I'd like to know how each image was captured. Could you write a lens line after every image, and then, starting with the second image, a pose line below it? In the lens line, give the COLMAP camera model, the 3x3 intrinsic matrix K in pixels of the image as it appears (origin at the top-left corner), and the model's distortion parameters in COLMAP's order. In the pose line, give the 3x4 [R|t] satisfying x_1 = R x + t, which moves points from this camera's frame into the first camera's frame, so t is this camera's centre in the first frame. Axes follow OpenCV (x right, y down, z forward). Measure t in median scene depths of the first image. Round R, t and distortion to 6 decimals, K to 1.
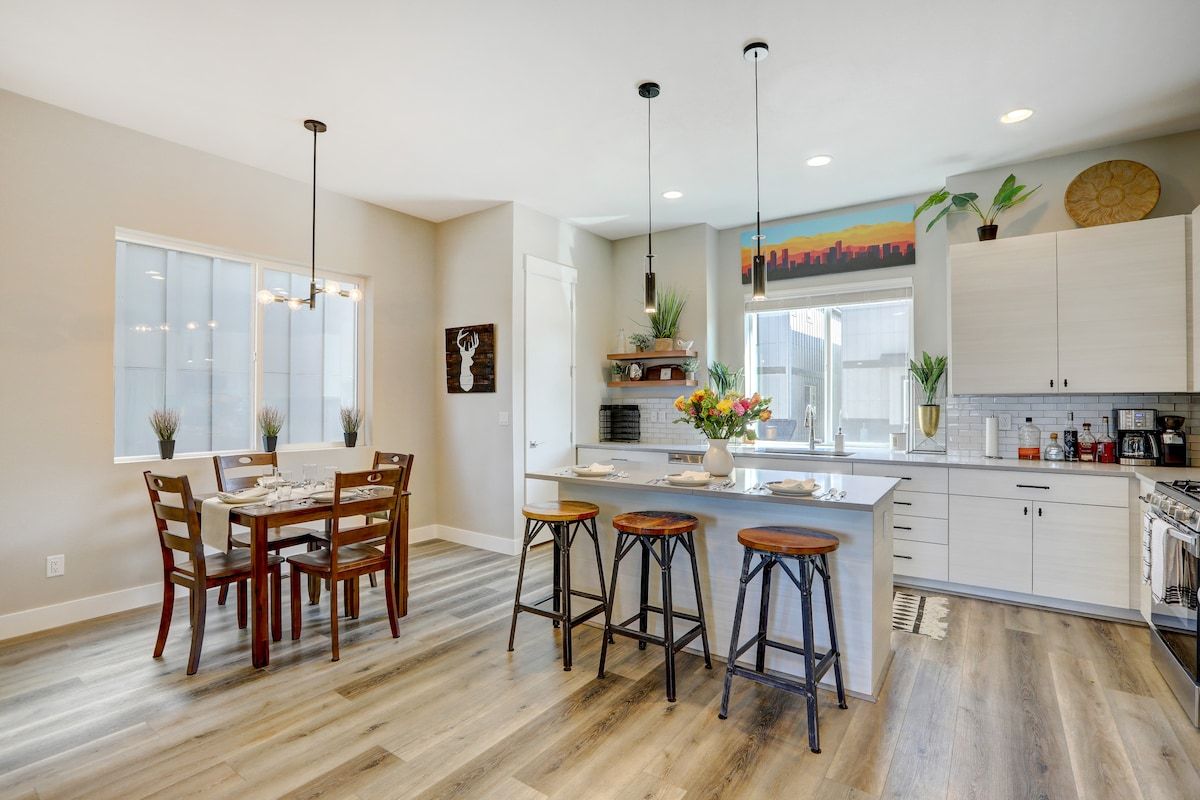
lens RADIAL K [[563.8, 0, 600.4], [0, 563.8, 404.8], [0, 0, 1]] dist [-0.021487, 0.007122]
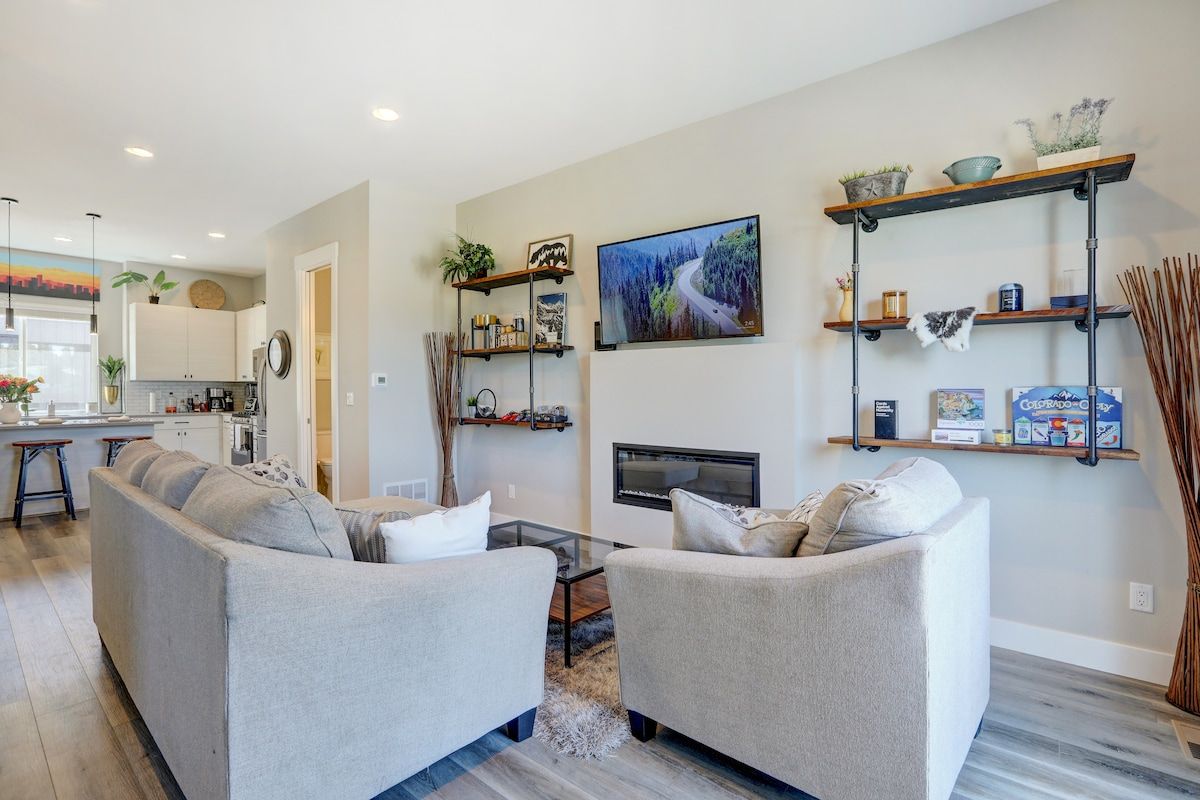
lens RADIAL K [[563.8, 0, 602.0], [0, 563.8, 393.9], [0, 0, 1]] dist [-0.021487, 0.007122]
pose [[0.083457, -0.005838, 0.996494, -0.914890], [-0.001111, 0.999982, 0.005952, 0.011712], [-0.996511, -0.001604, 0.083449, -0.600590]]
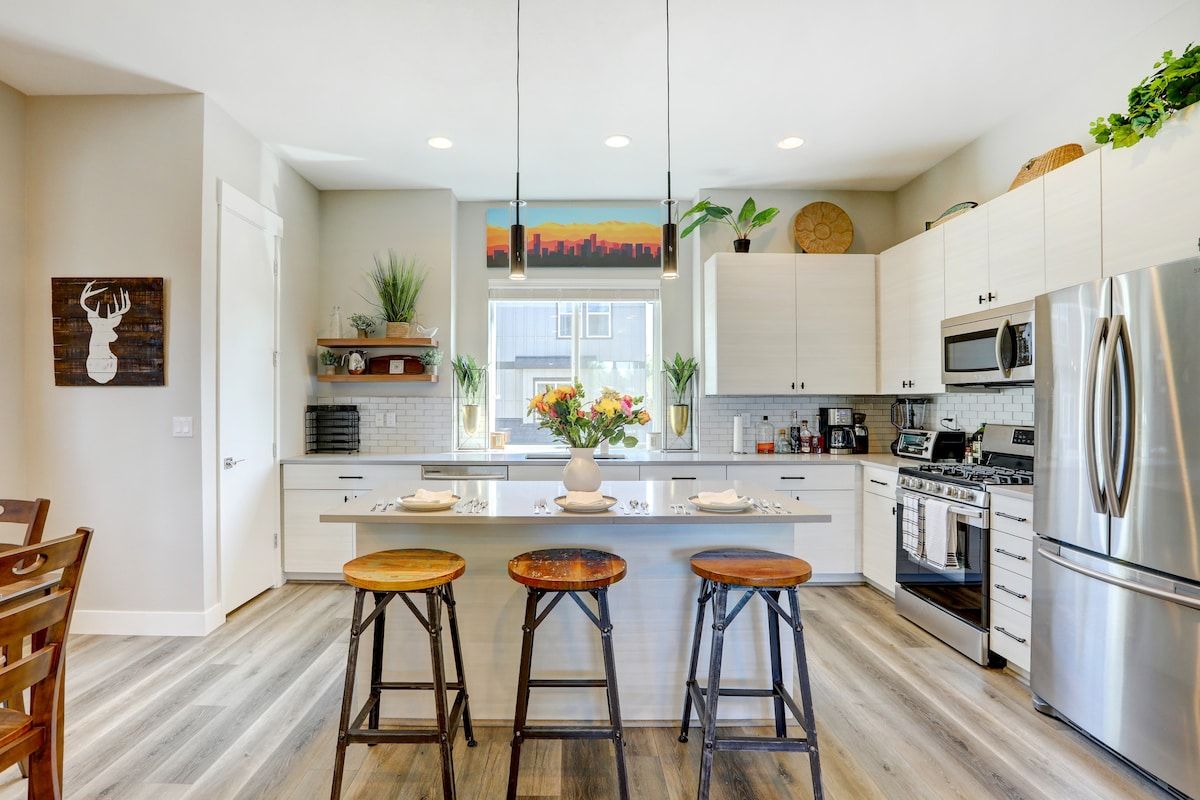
lens RADIAL K [[591.0, 0, 557.0], [0, 591.0, 396.5], [0, 0, 1]] dist [-0.009921, 0.002466]
pose [[0.825653, 0.005367, 0.564153, -0.197880], [0.000846, 0.999942, -0.010751, -0.002989], [-0.564178, 0.009354, 0.825600, 0.203188]]
